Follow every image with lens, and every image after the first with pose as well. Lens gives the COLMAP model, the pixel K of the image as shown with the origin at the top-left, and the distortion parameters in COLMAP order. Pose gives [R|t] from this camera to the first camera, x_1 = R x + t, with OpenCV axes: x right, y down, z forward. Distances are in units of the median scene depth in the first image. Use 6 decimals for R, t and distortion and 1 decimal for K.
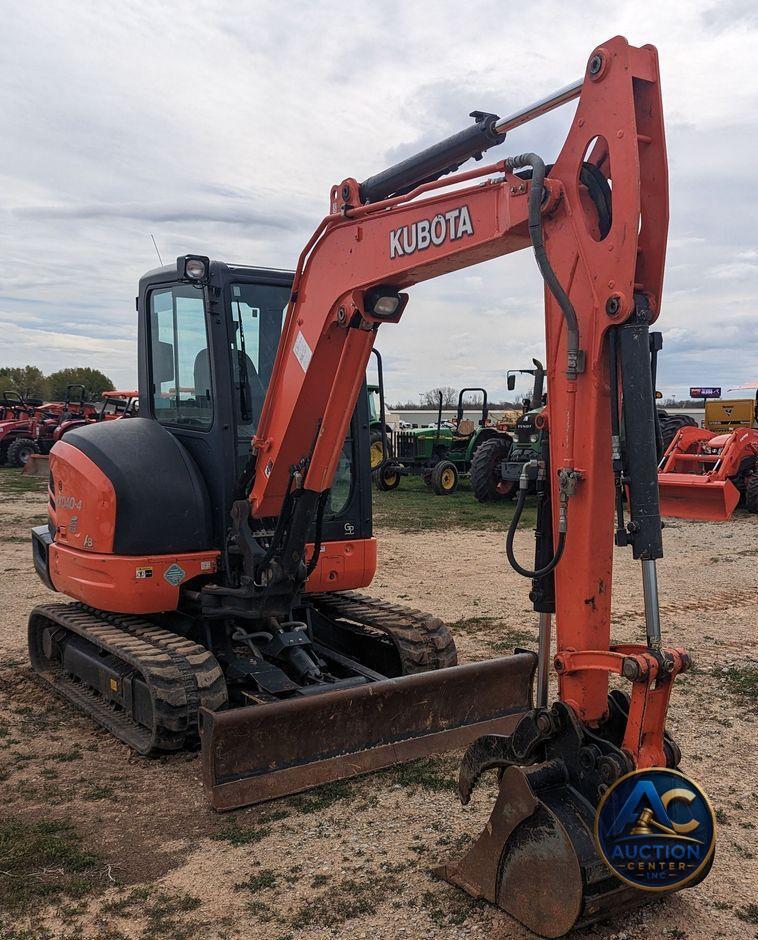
lens RADIAL K [[1007.9, 0, 465.2], [0, 1007.9, 524.3], [0, 0, 1]] dist [0.091092, -0.112397]
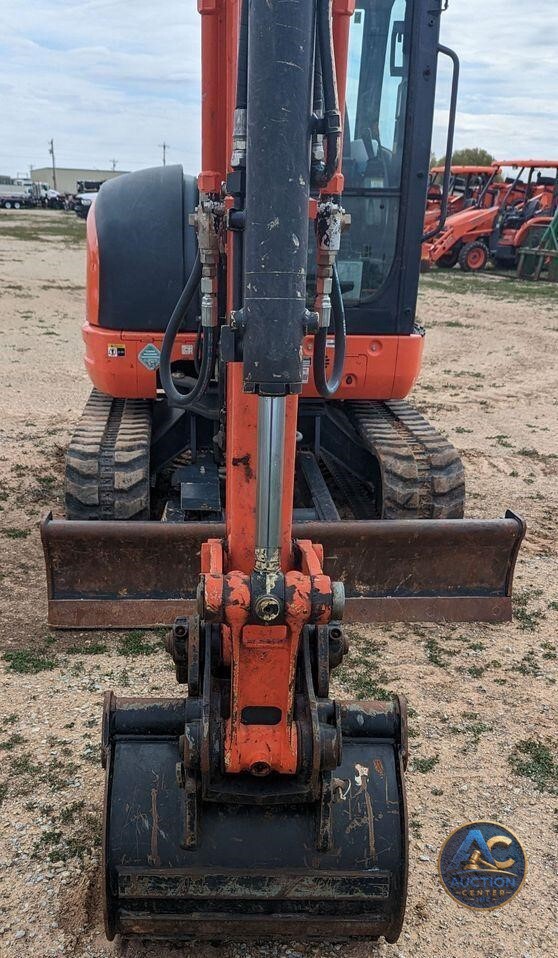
lens RADIAL K [[909.1, 0, 231.7], [0, 909.1, 642.6], [0, 0, 1]] dist [0.061482, -0.065758]
pose [[0.827551, 0.256472, -0.499381, 0.286713], [-0.076422, 0.932728, 0.352388, -0.005405], [0.556165, -0.253456, 0.791480, 0.415170]]
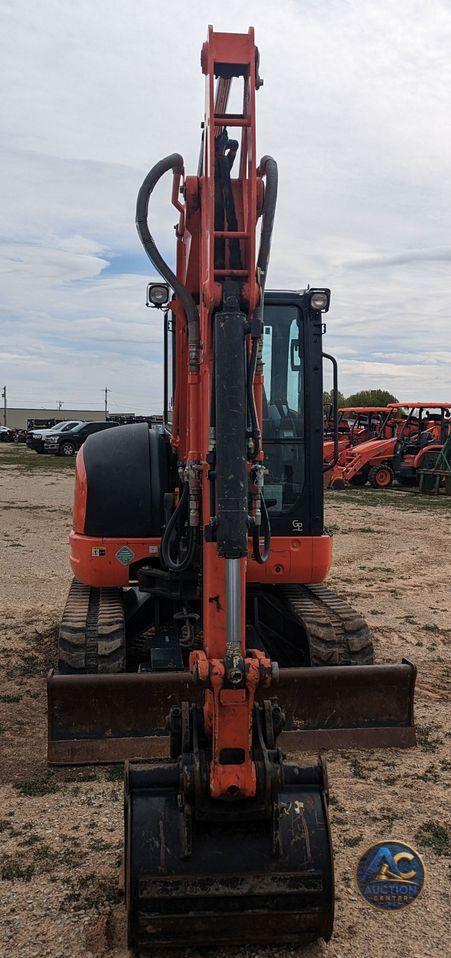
lens RADIAL K [[923.9, 0, 229.7], [0, 923.9, 457.8], [0, 0, 1]] dist [0.060274, -0.021341]
pose [[0.864795, 0.018360, -0.501789, 0.414782], [-0.057345, 0.996404, -0.062372, -0.002378], [0.498840, 0.082714, 0.862738, 0.174469]]
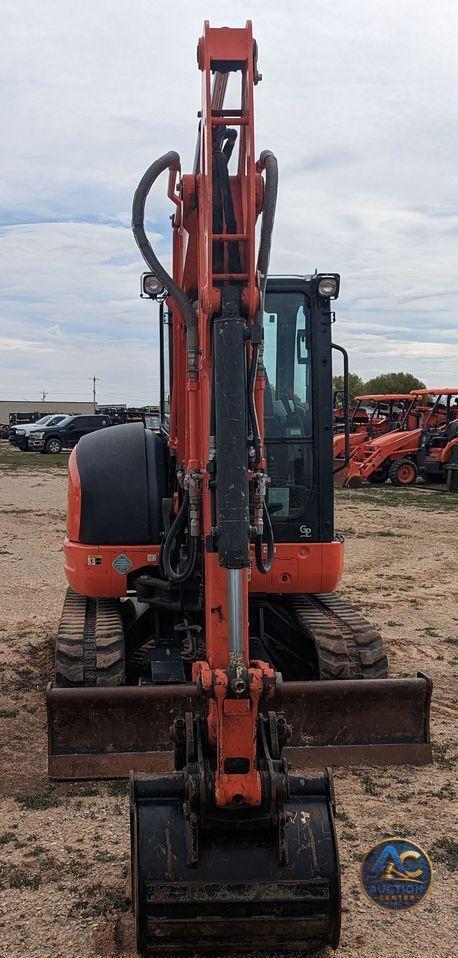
lens RADIAL K [[1033.9, 0, 169.6], [0, 1033.9, 491.3], [0, 0, 1]] dist [0.111773, -0.171911]
pose [[0.832678, 0.027315, -0.553083, 0.450411], [-0.047319, 0.998639, -0.021920, -0.008508], [0.551732, 0.044424, 0.832837, 0.115433]]
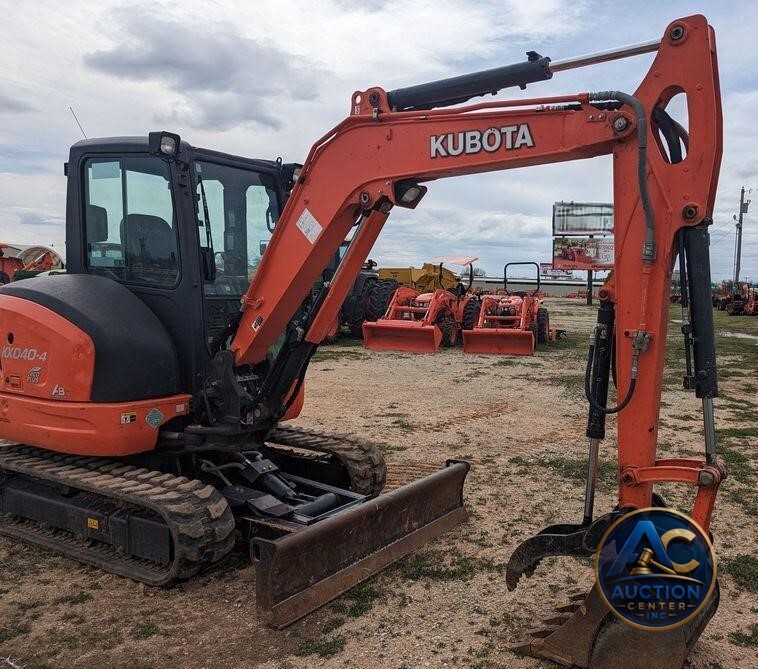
lens RADIAL K [[703.5, 0, 488.1], [0, 703.5, 348.9], [0, 0, 1]] dist [0.062273, -0.043851]
pose [[0.910622, -0.012393, 0.413054, -0.334317], [0.014316, 0.999896, -0.001560, -0.023647], [-0.412992, 0.007334, 0.910705, 0.168583]]
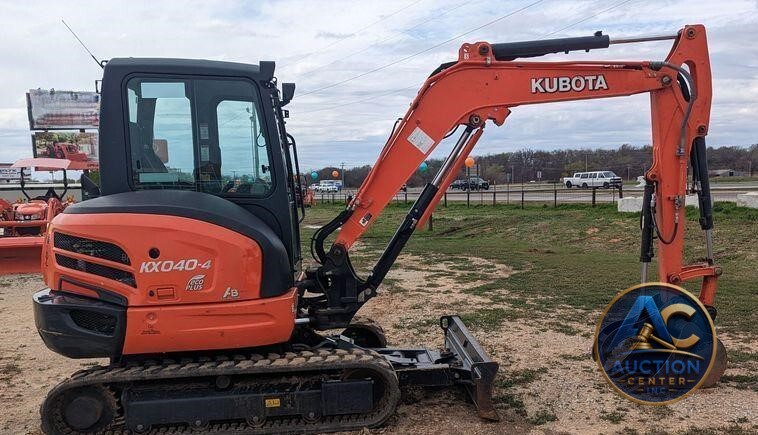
lens RADIAL K [[761.1, 0, 433.9], [0, 761.1, 249.0], [0, 0, 1]] dist [0.069485, -0.002681]
pose [[0.501477, -0.094046, 0.860044, -1.258656], [0.119130, 0.992111, 0.039025, -0.049831], [-0.856930, 0.082887, 0.508725, 0.422555]]
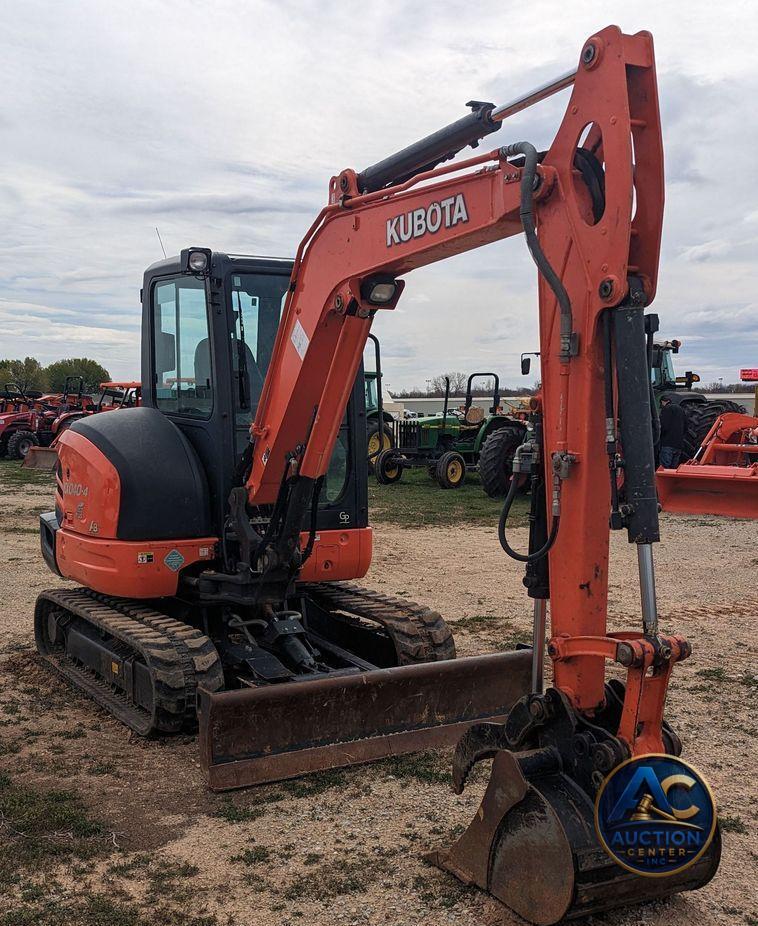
lens RADIAL K [[1099.0, 0, 295.1], [0, 1099.0, 482.0], [0, 0, 1]] dist [0.132092, -0.248549]
pose [[0.986648, 0.003893, -0.162818, 0.014940], [-0.009917, 0.999295, -0.036205, 0.012092], [0.162562, 0.037336, 0.985992, -0.084916]]
